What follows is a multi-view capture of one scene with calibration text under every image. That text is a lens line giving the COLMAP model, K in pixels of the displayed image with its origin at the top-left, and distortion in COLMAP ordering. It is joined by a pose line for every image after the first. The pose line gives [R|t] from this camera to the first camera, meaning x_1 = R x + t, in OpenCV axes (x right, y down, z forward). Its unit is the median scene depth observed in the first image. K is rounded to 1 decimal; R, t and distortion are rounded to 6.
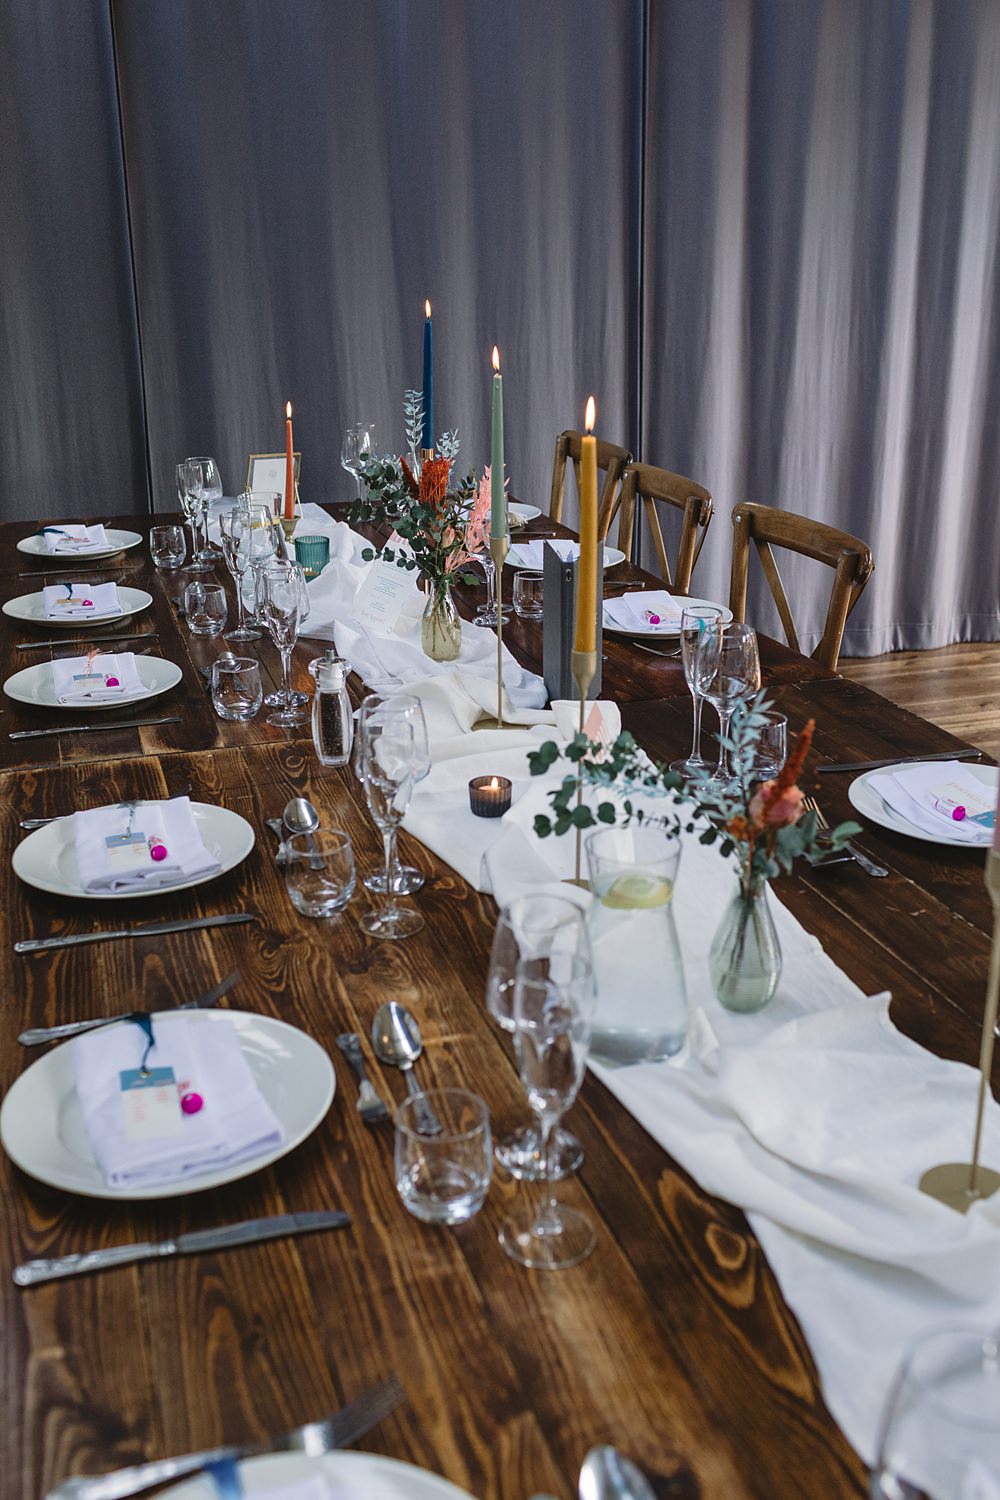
lens RADIAL K [[1463.4, 0, 500.4], [0, 1463.4, 745.4], [0, 0, 1]] dist [-0.047219, 0.000000]
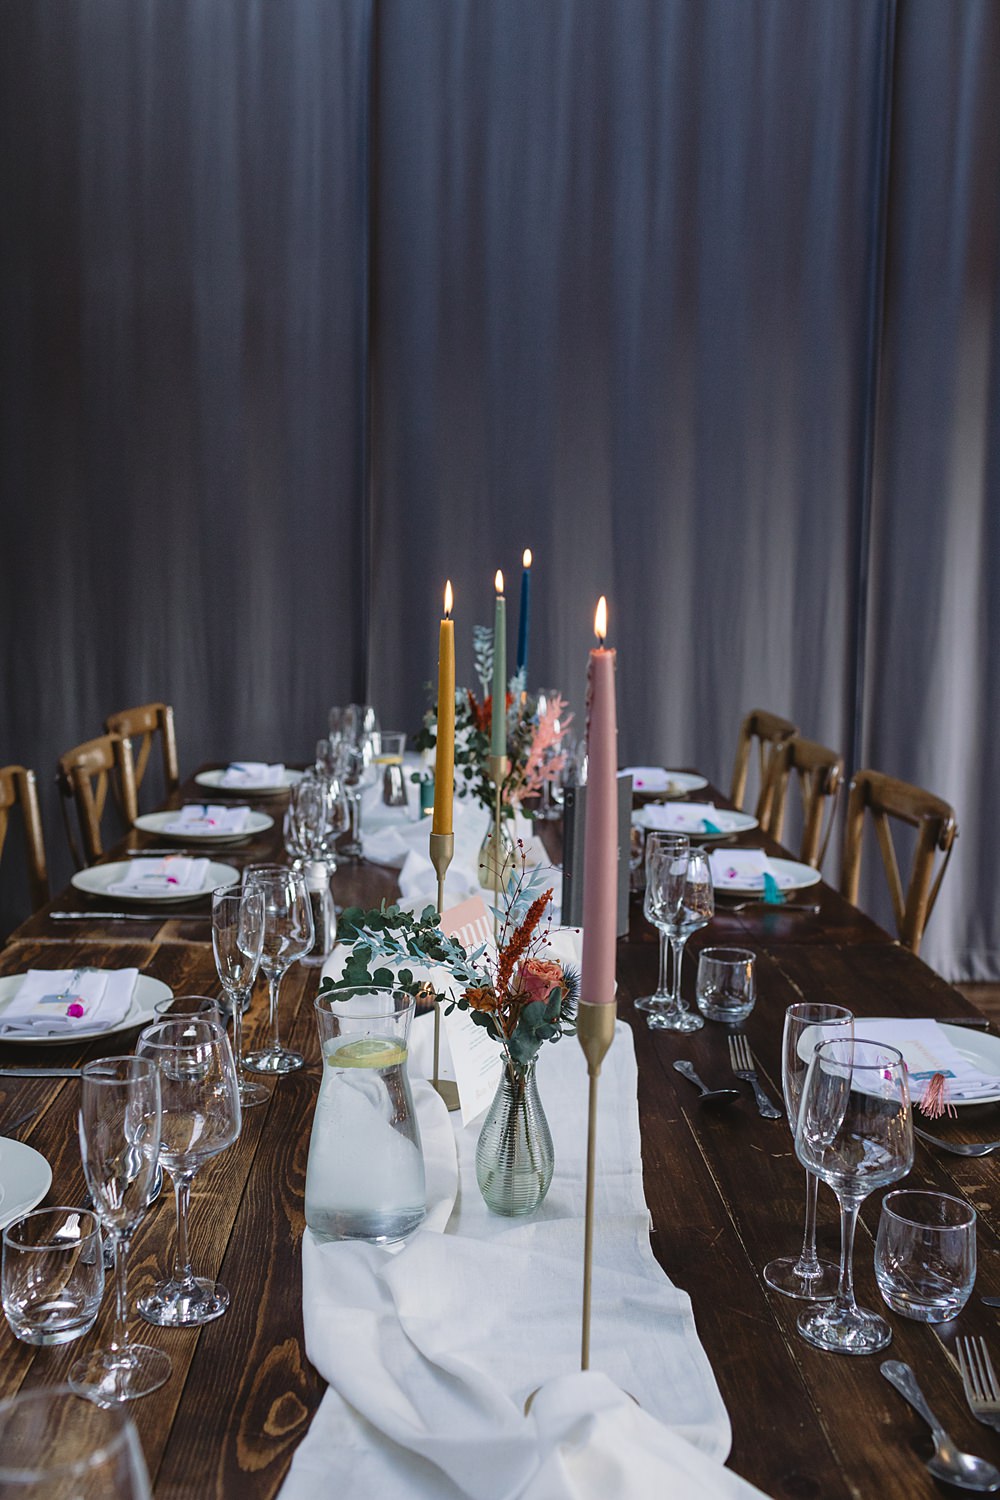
lens RADIAL K [[1463.4, 0, 497.5], [0, 1463.4, 749.7], [0, 0, 1]] dist [-0.047219, 0.000000]
pose [[0.966558, 0.058940, -0.249583, 0.212277], [-0.110452, 0.974014, -0.197731, 0.045133], [0.231443, 0.218685, 0.947951, 0.036480]]
